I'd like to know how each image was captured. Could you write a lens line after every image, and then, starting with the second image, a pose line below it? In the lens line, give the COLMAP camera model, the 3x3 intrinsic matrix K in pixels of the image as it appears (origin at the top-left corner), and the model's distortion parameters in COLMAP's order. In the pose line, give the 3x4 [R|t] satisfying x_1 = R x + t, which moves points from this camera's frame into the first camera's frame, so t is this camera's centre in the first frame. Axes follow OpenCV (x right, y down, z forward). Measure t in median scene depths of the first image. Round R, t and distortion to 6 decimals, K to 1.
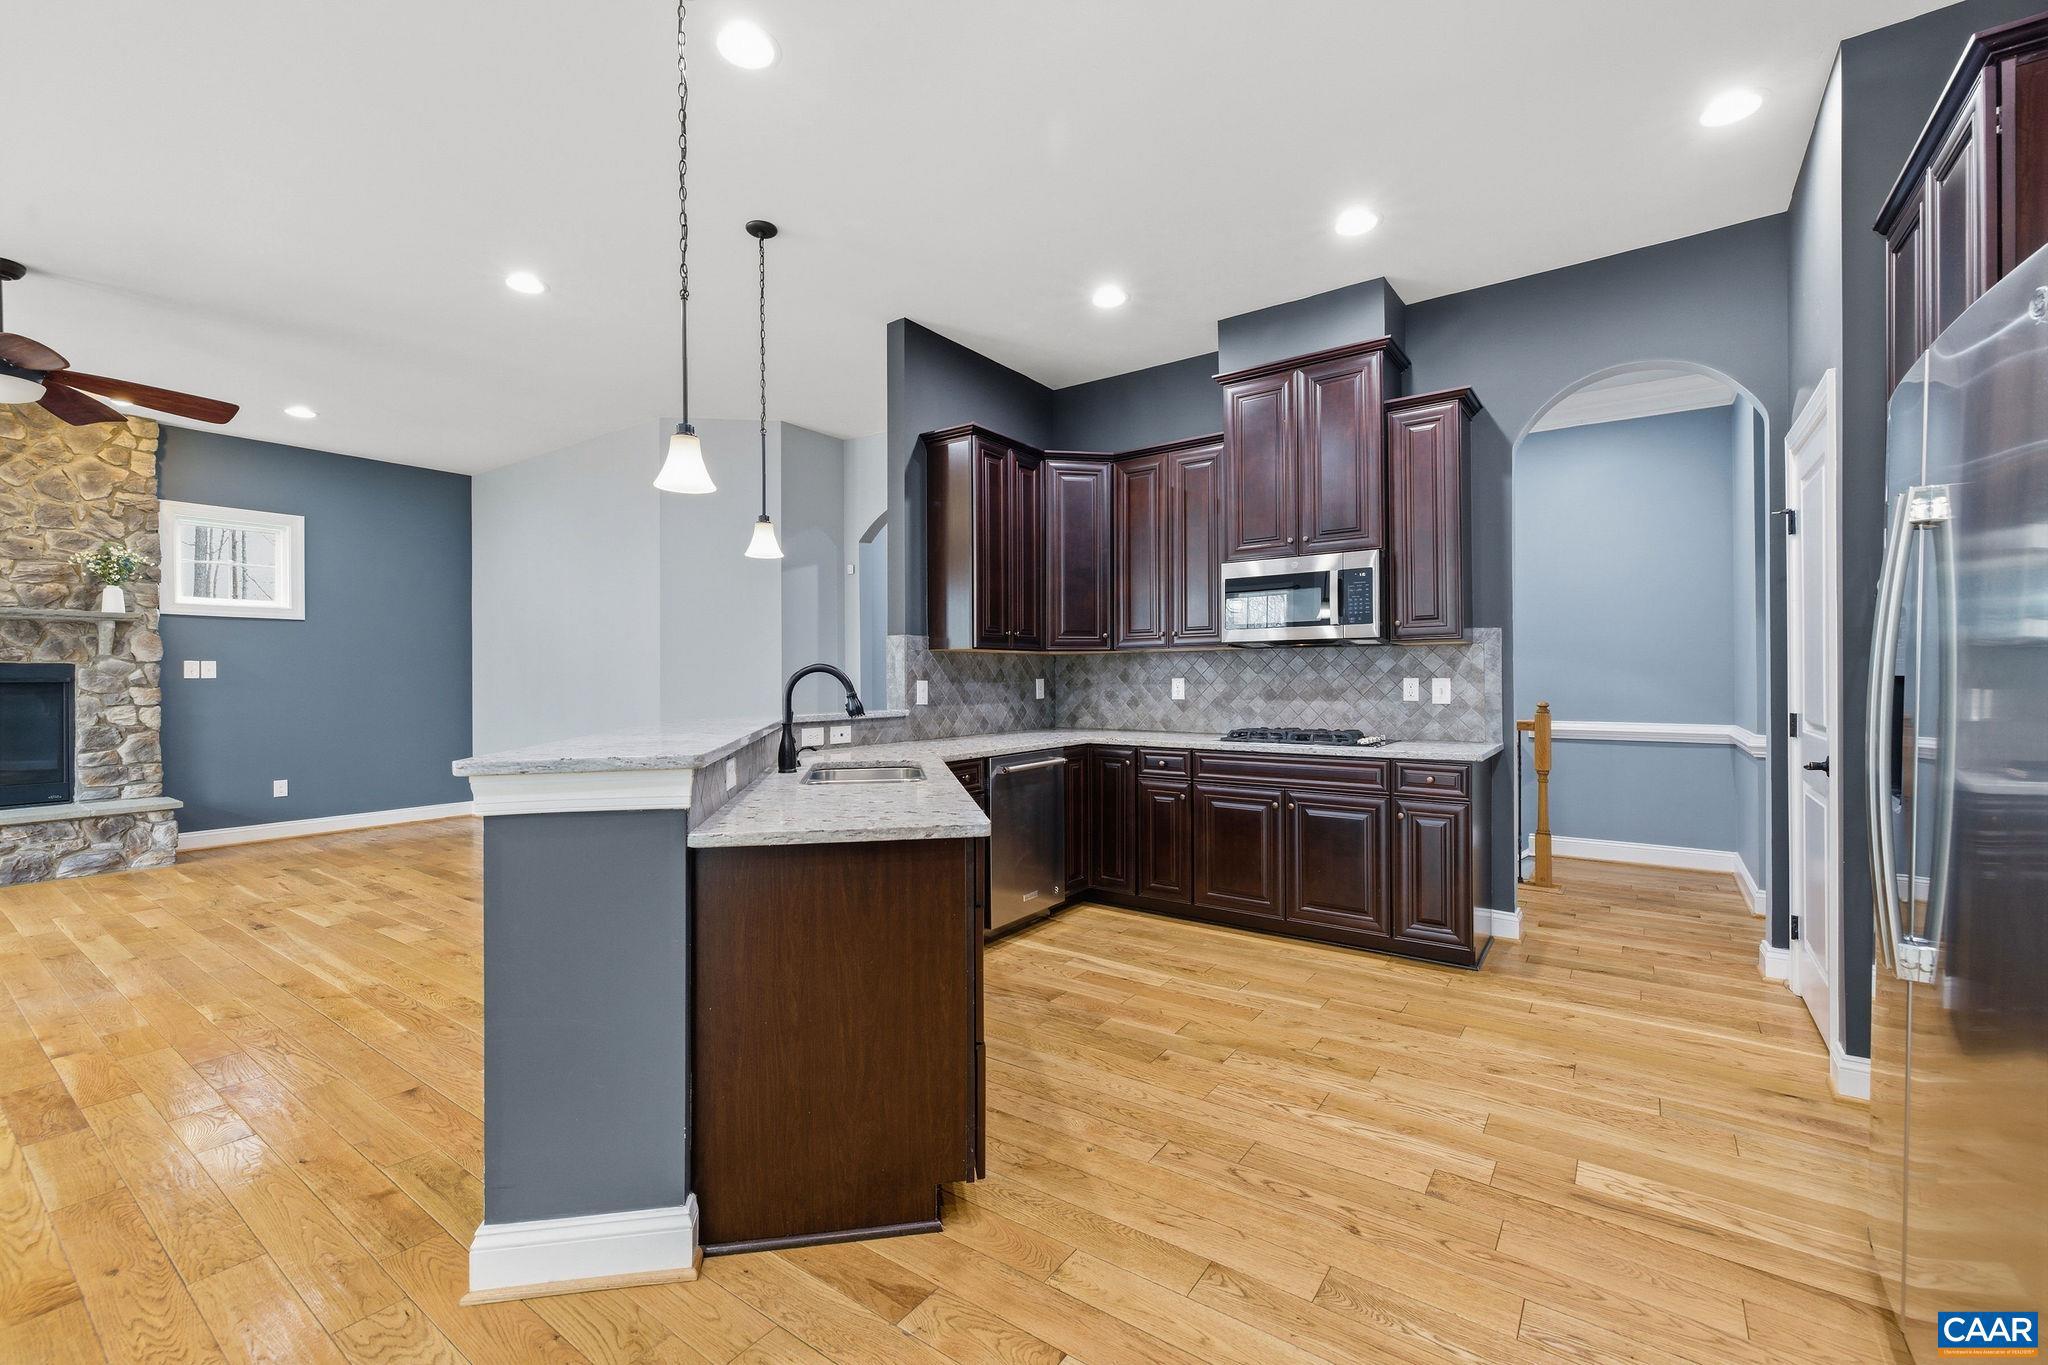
lens RADIAL K [[856.8, 0, 1023.7], [0, 856.8, 679.8], [0, 0, 1]] dist [0.003685, 0.000342]
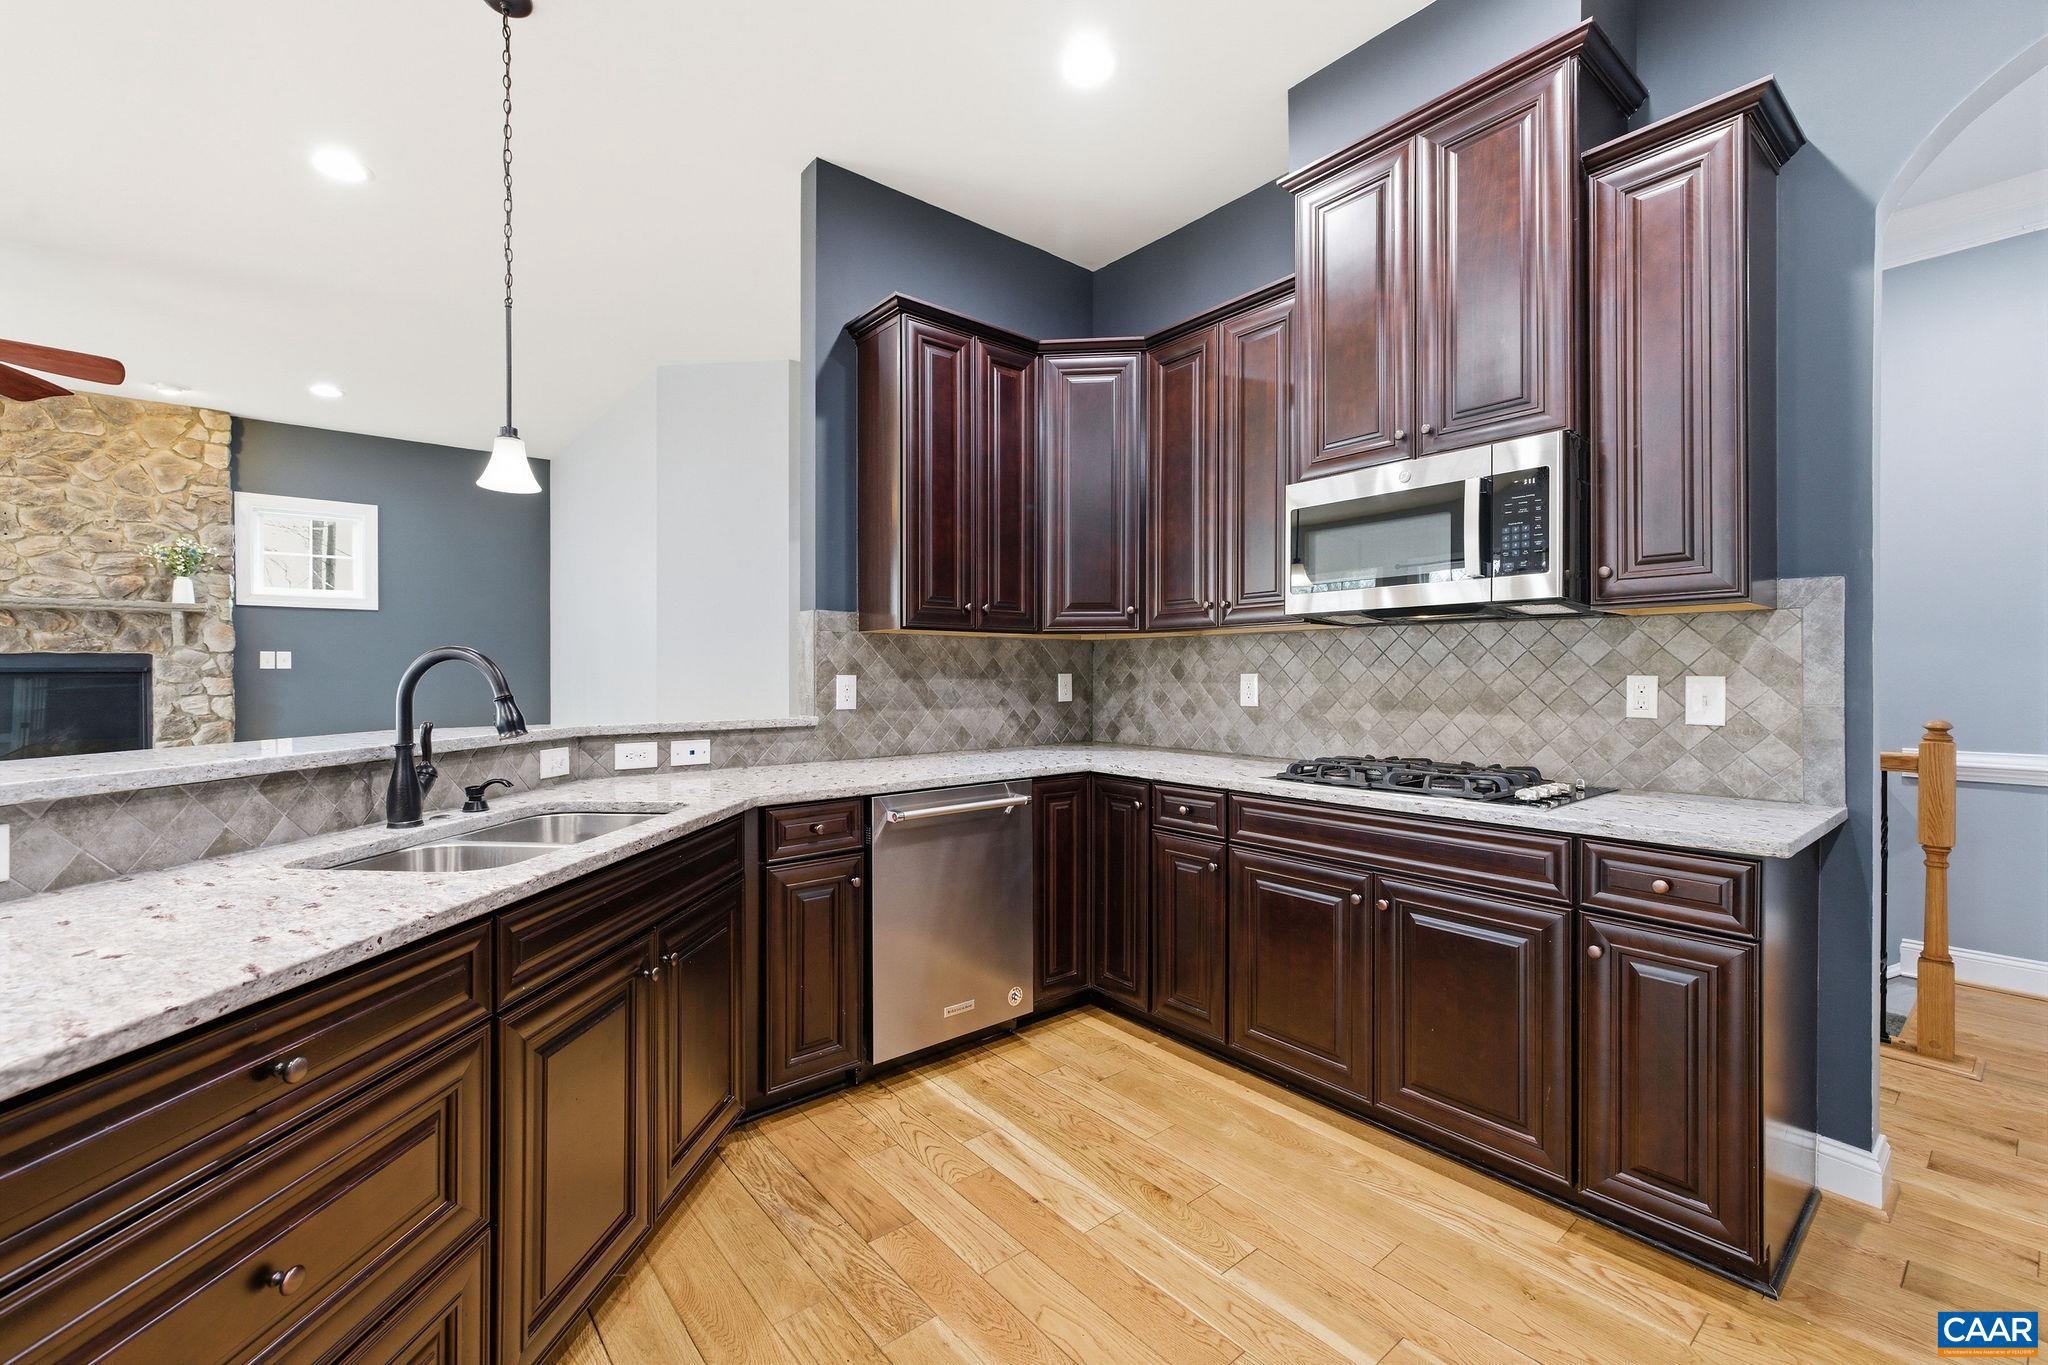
lens RADIAL K [[856.8, 0, 1023.3], [0, 856.8, 677.3], [0, 0, 1]] dist [0.003685, 0.000342]
pose [[0.966215, 0.006222, -0.257661, 0.207678], [-0.005152, 0.999975, 0.004829, -0.001594], [0.257685, -0.003338, 0.966223, 0.363842]]
